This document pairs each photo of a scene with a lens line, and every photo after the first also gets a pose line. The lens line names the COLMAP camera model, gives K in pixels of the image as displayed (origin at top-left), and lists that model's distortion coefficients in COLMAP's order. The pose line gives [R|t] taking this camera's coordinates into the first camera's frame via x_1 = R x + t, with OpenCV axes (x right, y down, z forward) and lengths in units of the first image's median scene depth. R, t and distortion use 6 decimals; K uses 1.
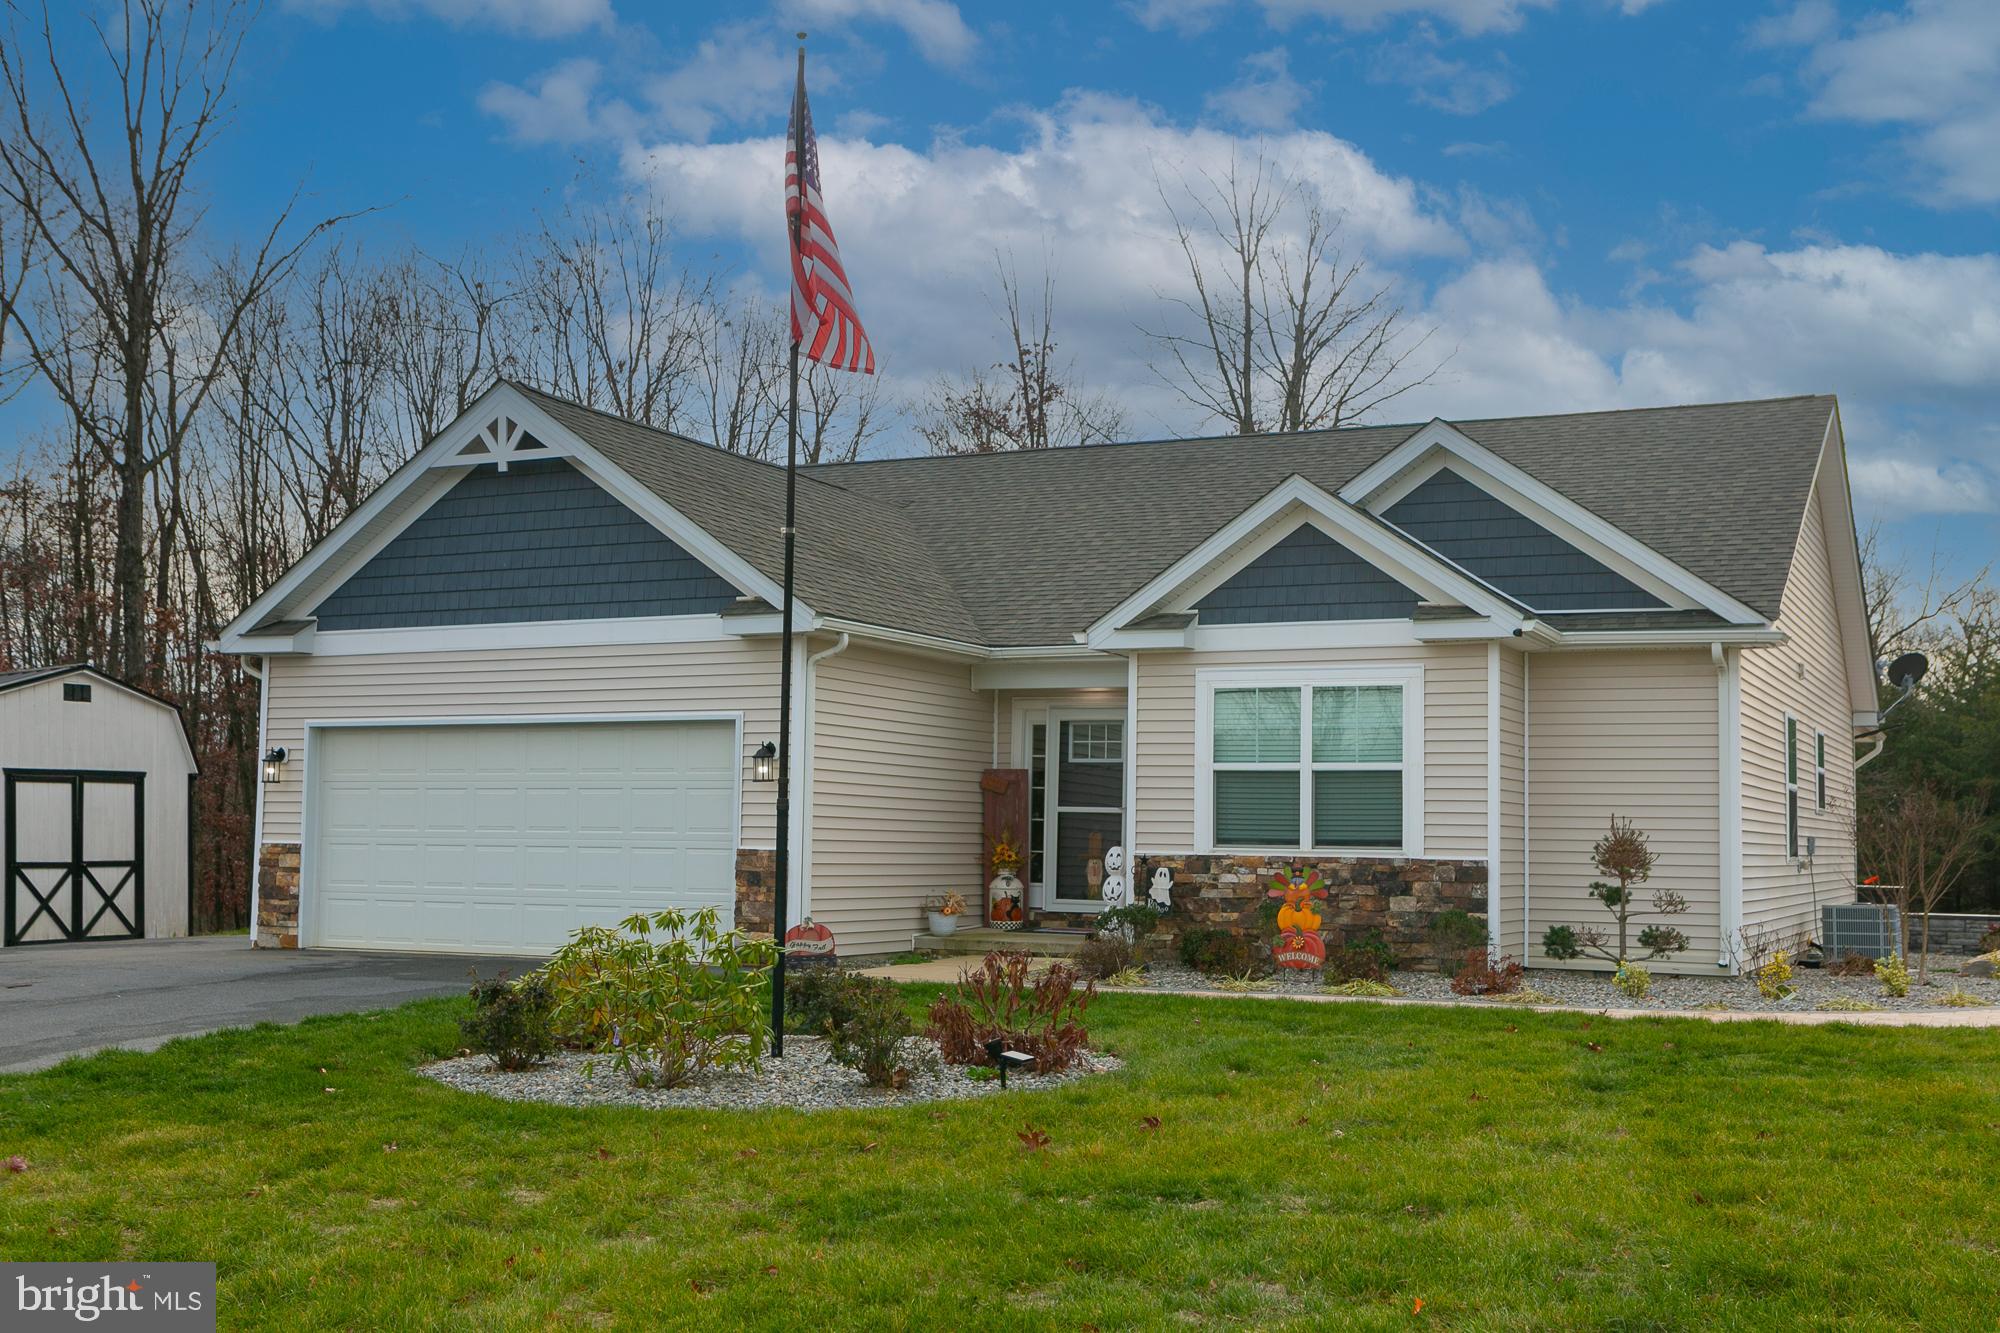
lens RADIAL K [[2283.6, 0, 1028.5], [0, 2283.6, 650.9], [0, 0, 1]] dist [-0.027245, 0.000000]
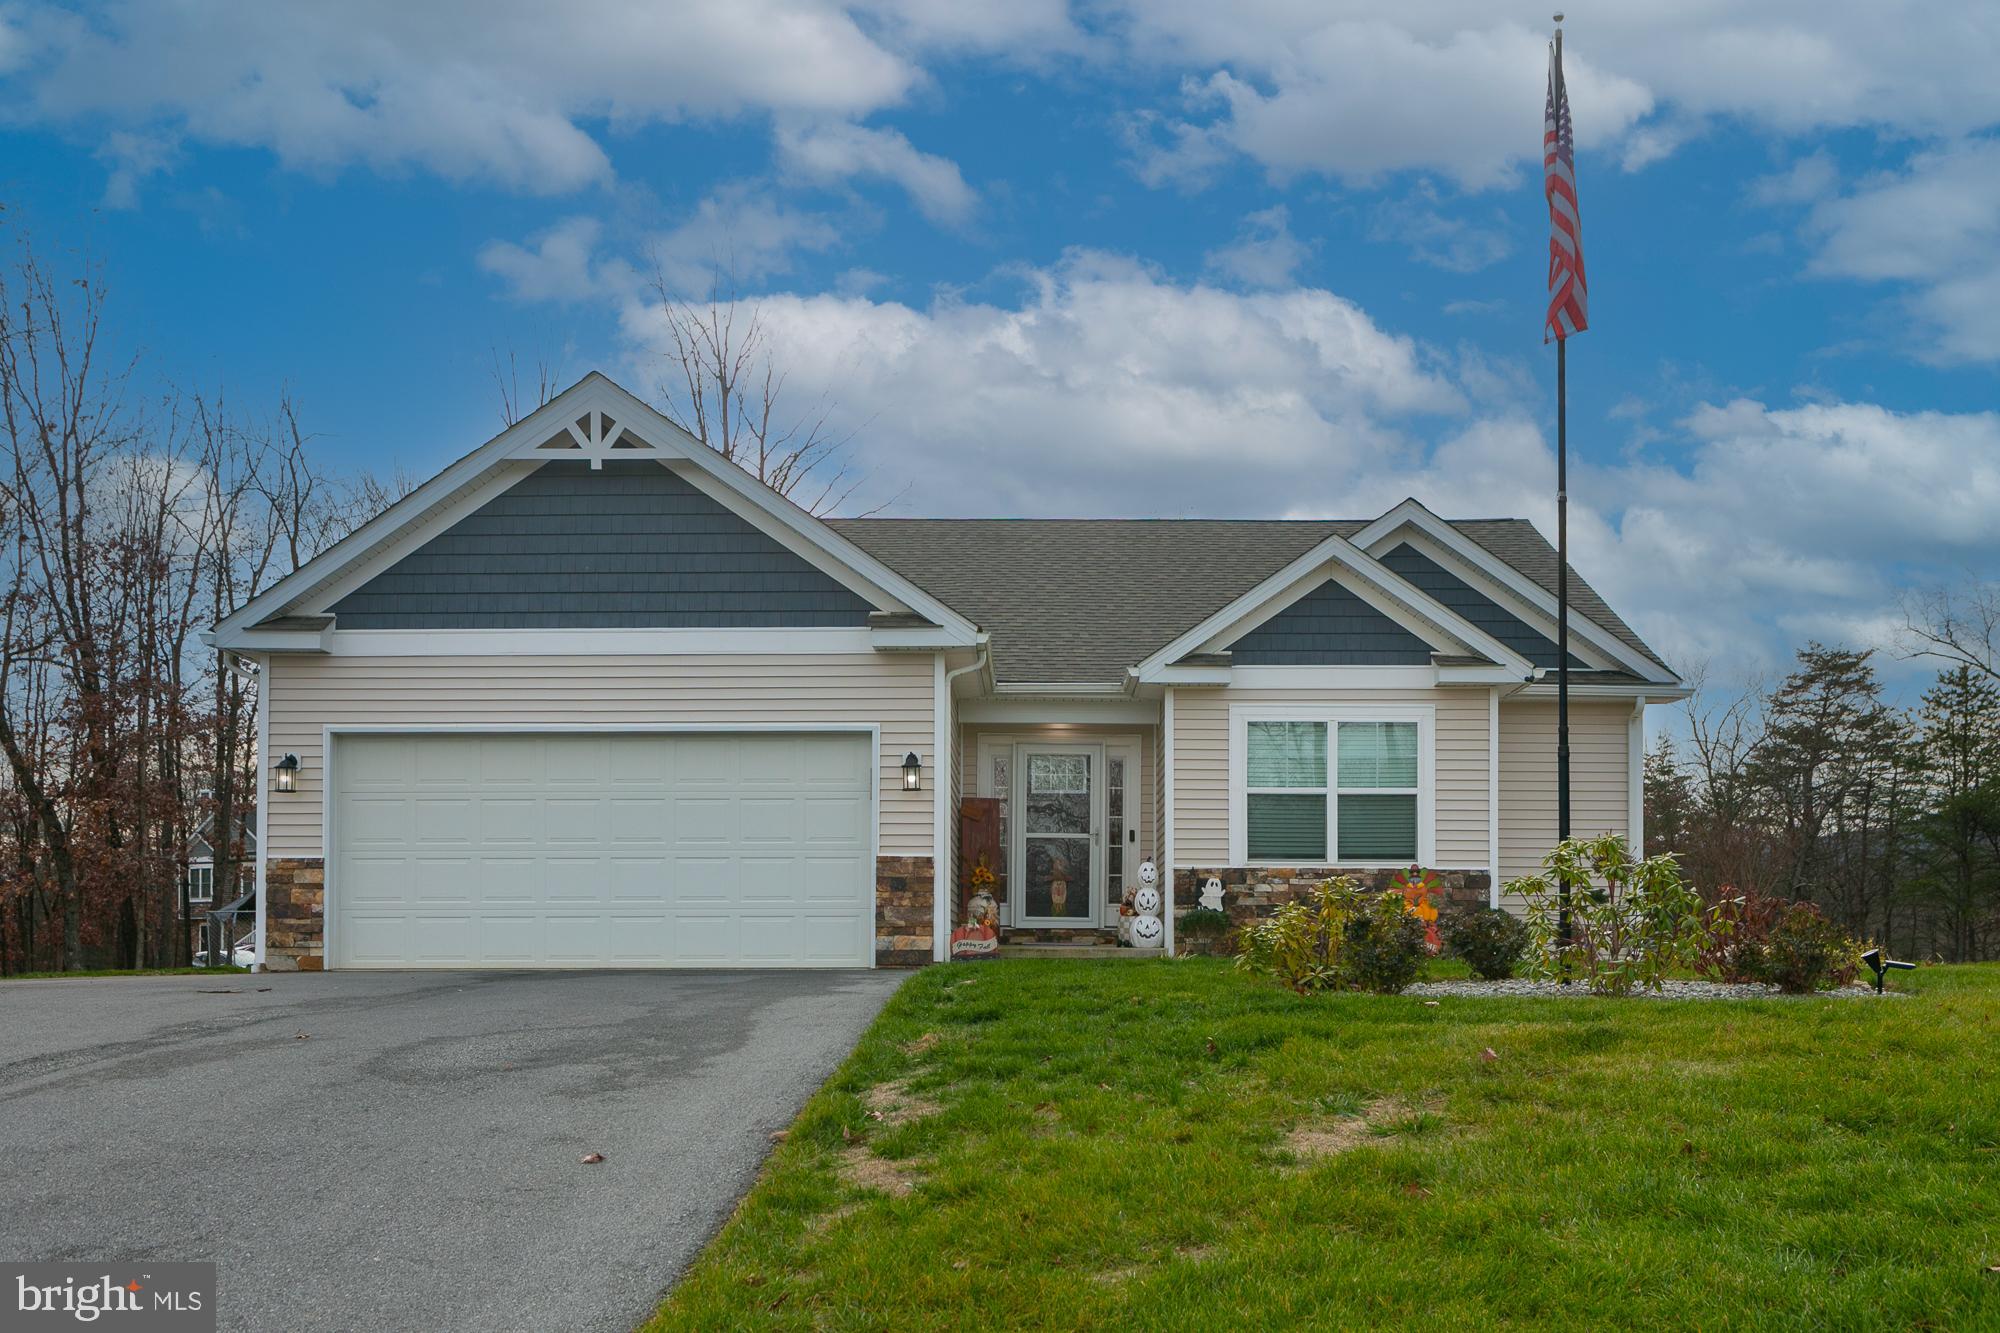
lens RADIAL K [[1925.9, 0, 1071.6], [0, 1925.9, 908.6], [0, 0, 1]] dist [-0.016571, 0.000000]
pose [[0.899701, -0.002665, 0.436499, -0.406891], [-0.025344, 0.997975, 0.058332, 0.054488], [-0.435771, -0.063544, 0.897812, 0.170610]]
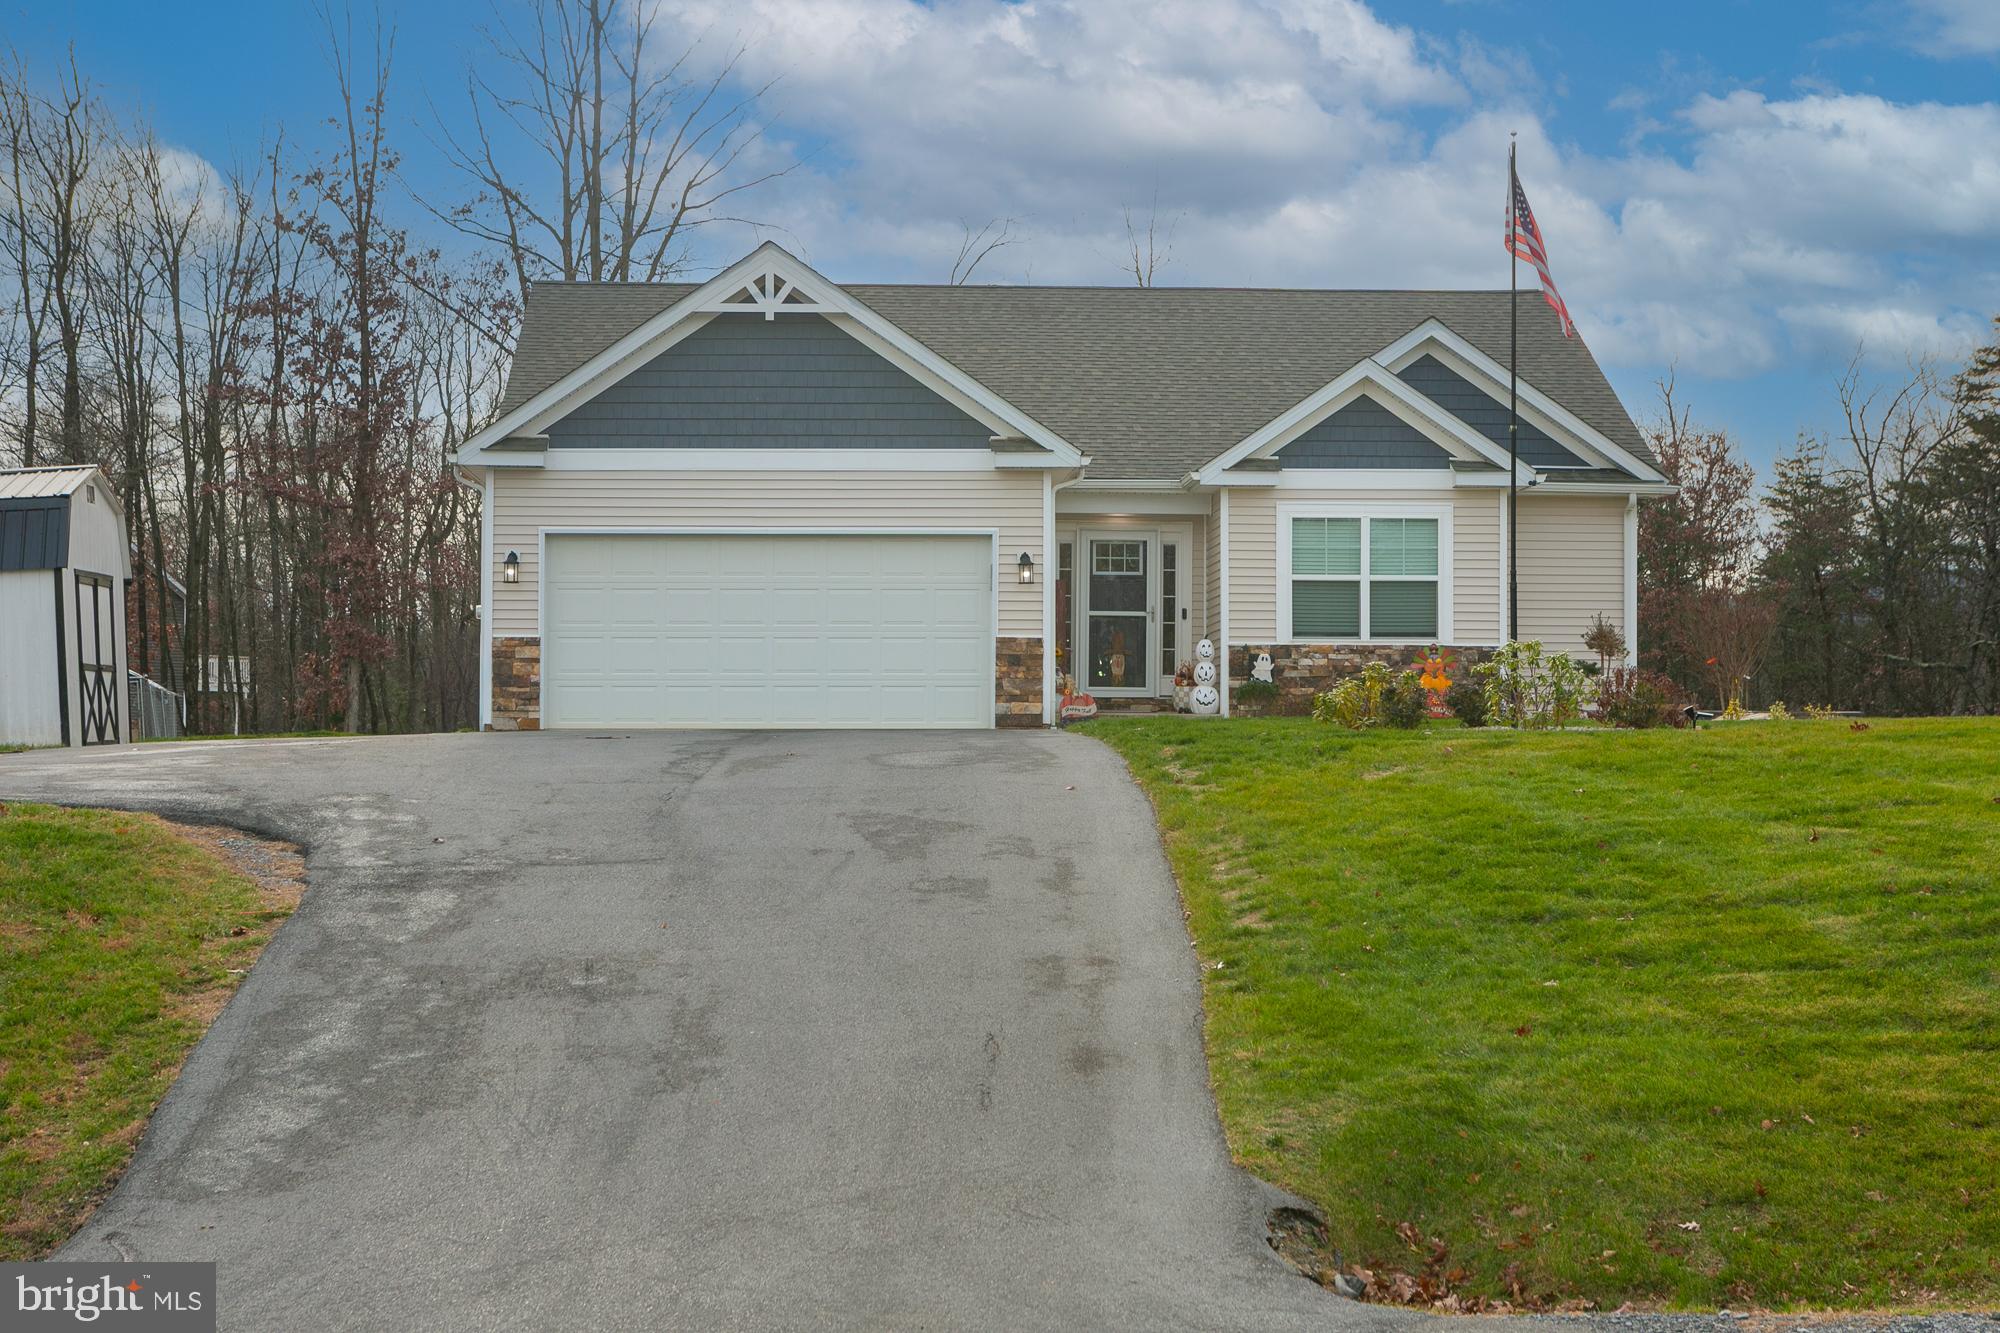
lens RADIAL K [[3296.6, 0, 1121.9], [0, 3296.6, 622.5], [0, 0, 1]] dist [-0.020251, 0.000000]
pose [[0.867909, 0.005677, 0.496691, -0.922876], [-0.031196, 0.998584, 0.043098, -0.001794], [-0.495743, -0.052900, 0.866857, -0.580364]]
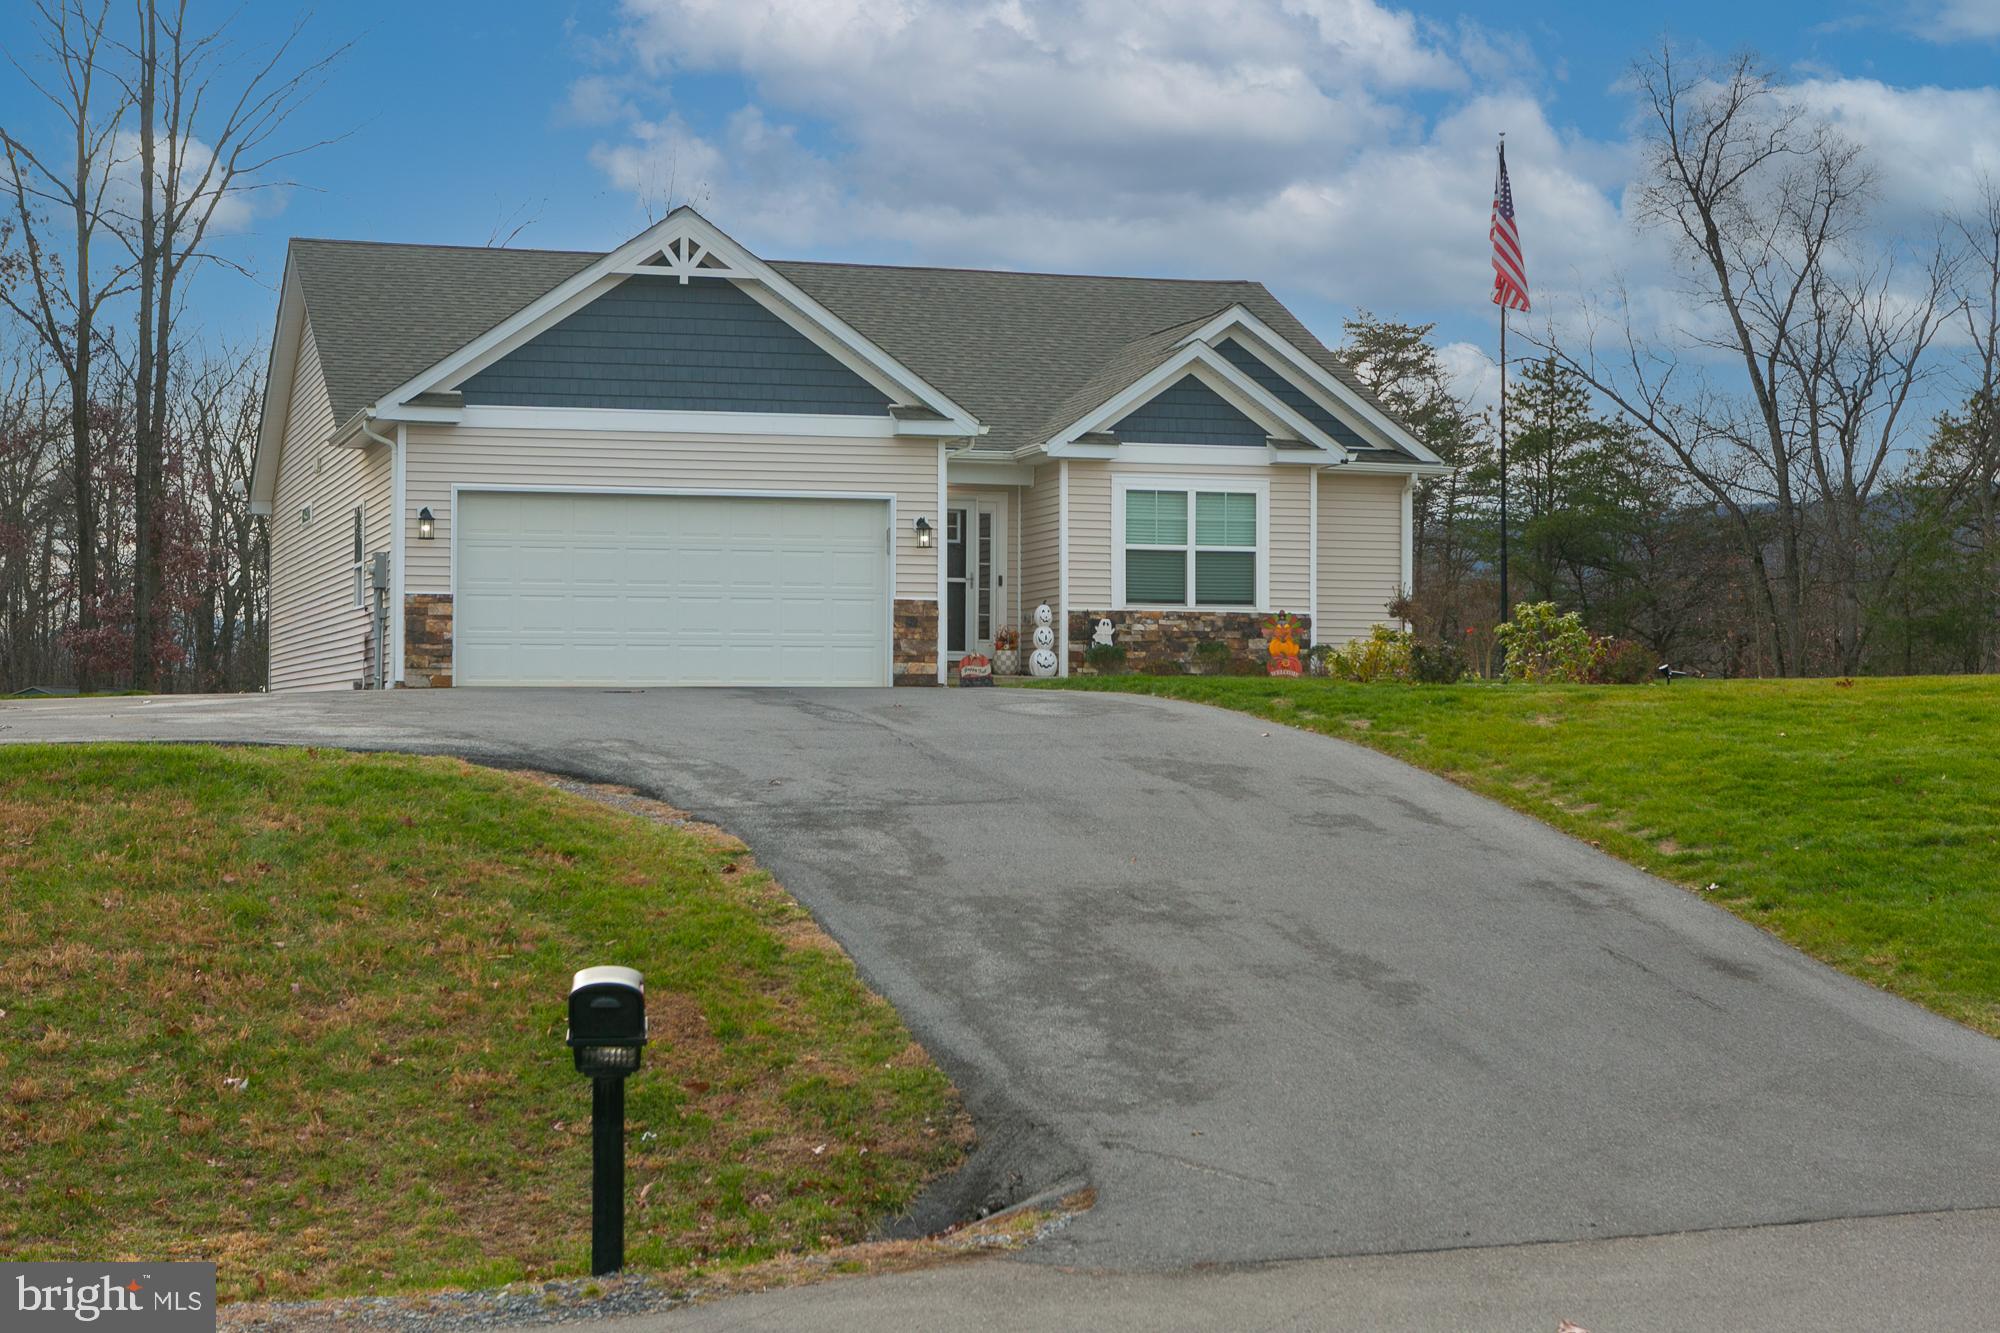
lens RADIAL K [[3200.8, 0, 1104.2], [0, 3200.8, 652.1], [0, 0, 1]] dist [-0.084050, 0.000000]
pose [[0.717157, 0.004617, 0.696896, -1.244780], [-0.051533, 0.997592, 0.046423, 0.024871], [-0.695003, -0.069206, 0.715668, -0.367934]]
